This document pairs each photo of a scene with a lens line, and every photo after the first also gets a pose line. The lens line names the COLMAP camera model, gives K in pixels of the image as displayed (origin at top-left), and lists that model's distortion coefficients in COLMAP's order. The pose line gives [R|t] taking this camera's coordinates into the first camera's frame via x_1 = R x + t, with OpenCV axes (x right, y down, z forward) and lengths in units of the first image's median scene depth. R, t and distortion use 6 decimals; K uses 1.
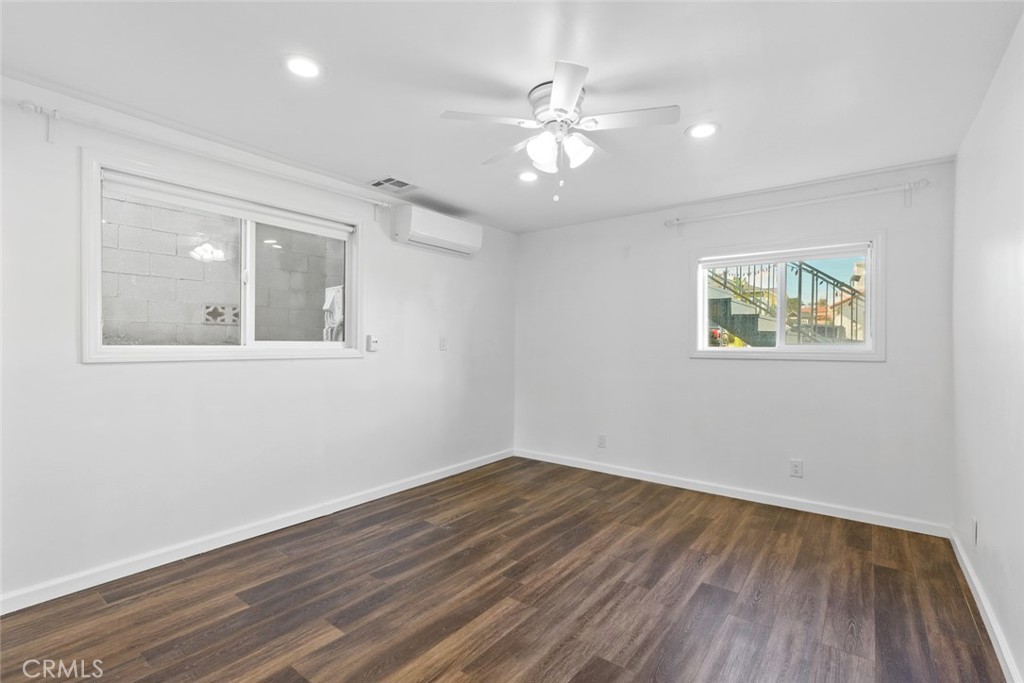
lens RADIAL K [[465.1, 0, 517.0], [0, 465.1, 344.7], [0, 0, 1]] dist [-0.010286, 0.000040]
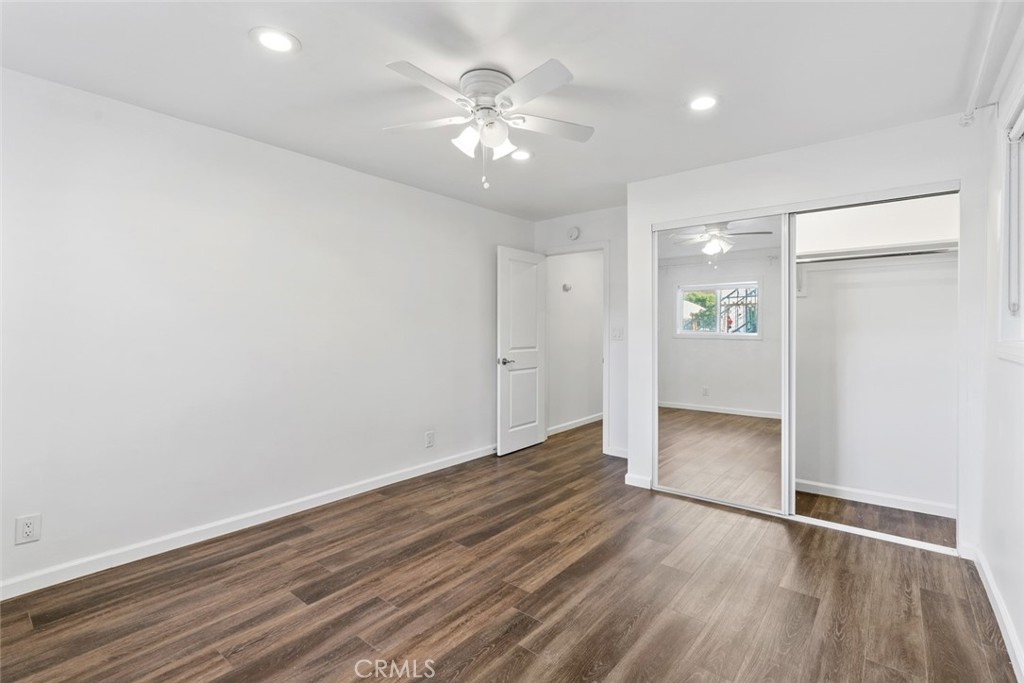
lens RADIAL K [[465.1, 0, 513.7], [0, 465.1, 335.9], [0, 0, 1]] dist [-0.010286, 0.000040]
pose [[-0.999114, -0.008269, 0.041269, -0.018087], [-0.007583, 0.999831, 0.016754, -0.009279], [-0.041400, 0.016426, -0.999008, 1.874494]]
